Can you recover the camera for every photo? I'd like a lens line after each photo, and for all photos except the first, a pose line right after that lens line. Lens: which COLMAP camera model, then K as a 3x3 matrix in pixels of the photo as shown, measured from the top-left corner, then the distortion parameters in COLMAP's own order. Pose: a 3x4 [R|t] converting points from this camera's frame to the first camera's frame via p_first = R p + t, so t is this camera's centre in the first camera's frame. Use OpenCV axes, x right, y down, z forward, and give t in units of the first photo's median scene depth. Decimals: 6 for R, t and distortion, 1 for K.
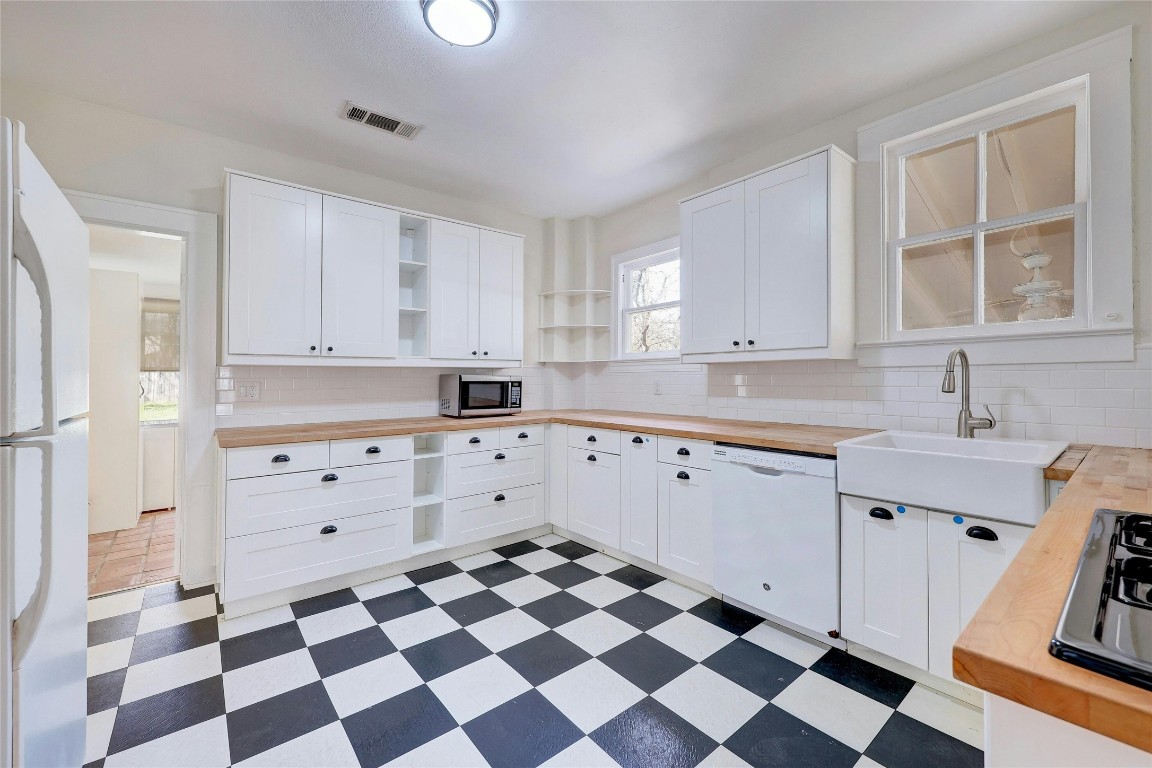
lens RADIAL K [[472.6, 0, 581.4], [0, 472.6, 374.6], [0, 0, 1]] dist [0.002103, 0.000096]
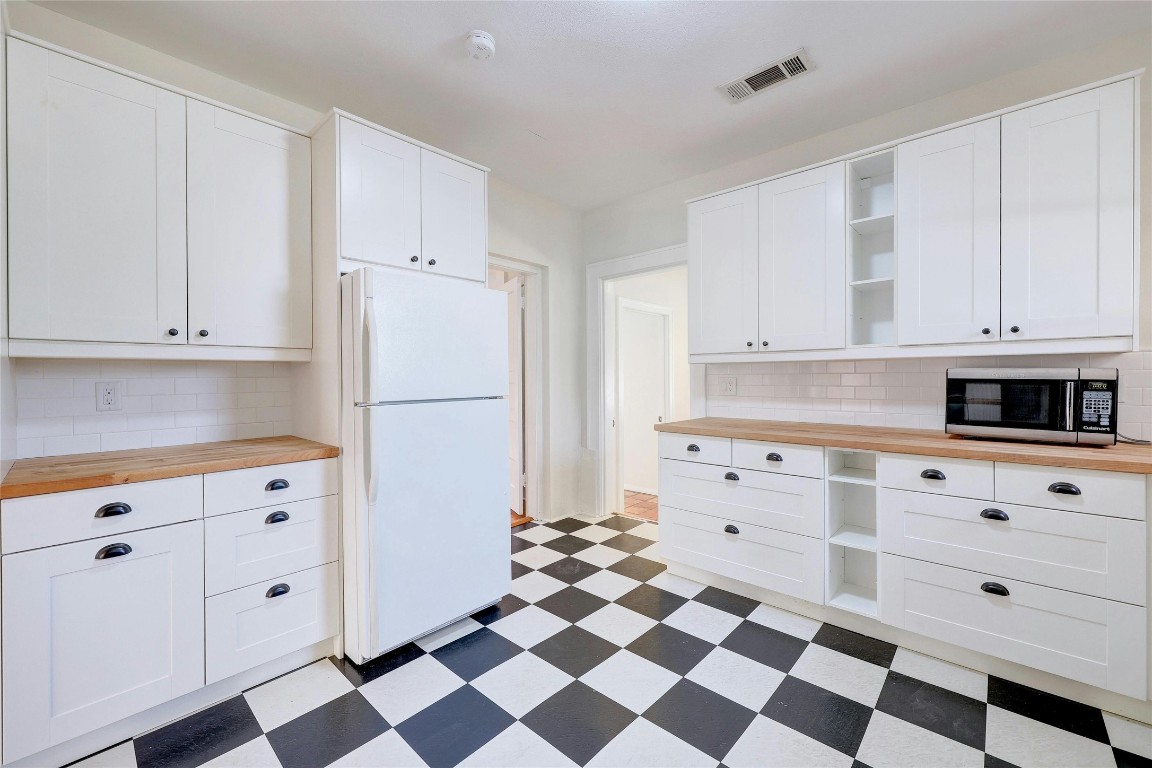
lens RADIAL K [[472.6, 0, 581.4], [0, 472.6, 374.6], [0, 0, 1]] dist [0.002103, 0.000096]
pose [[0.137630, -0.003122, -0.990479, 0.335916], [0.010189, 0.999947, -0.001736, 0.005078], [0.990431, -0.009853, 0.137655, 0.477576]]
